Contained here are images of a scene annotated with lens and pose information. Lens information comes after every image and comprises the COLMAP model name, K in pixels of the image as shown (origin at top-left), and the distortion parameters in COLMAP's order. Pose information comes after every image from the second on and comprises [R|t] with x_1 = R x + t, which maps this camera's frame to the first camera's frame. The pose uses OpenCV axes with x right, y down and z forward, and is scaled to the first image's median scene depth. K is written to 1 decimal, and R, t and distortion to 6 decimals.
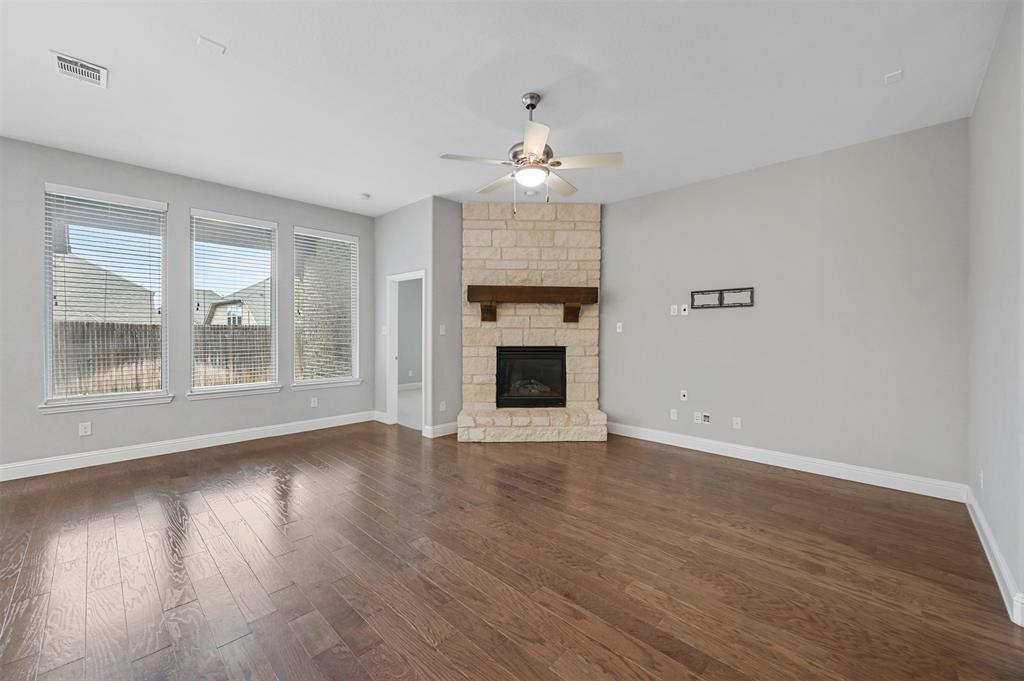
lens RADIAL K [[403.8, 0, 515.7], [0, 403.8, 331.6], [0, 0, 1]] dist [-0.002582, 0.000121]
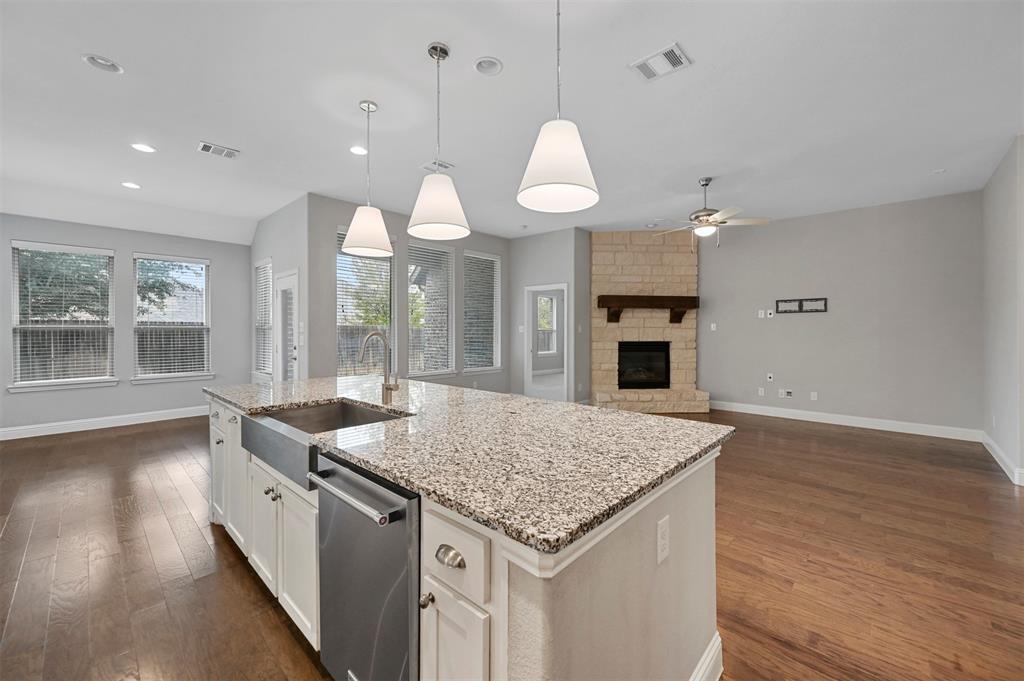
lens RADIAL K [[403.8, 0, 515.7], [0, 403.8, 331.6], [0, 0, 1]] dist [-0.002582, 0.000121]
pose [[0.999982, -0.001162, 0.005914, -0.389203], [0.001146, 0.999995, 0.002823, 0.000442], [-0.005917, -0.002817, 0.999979, -0.302799]]
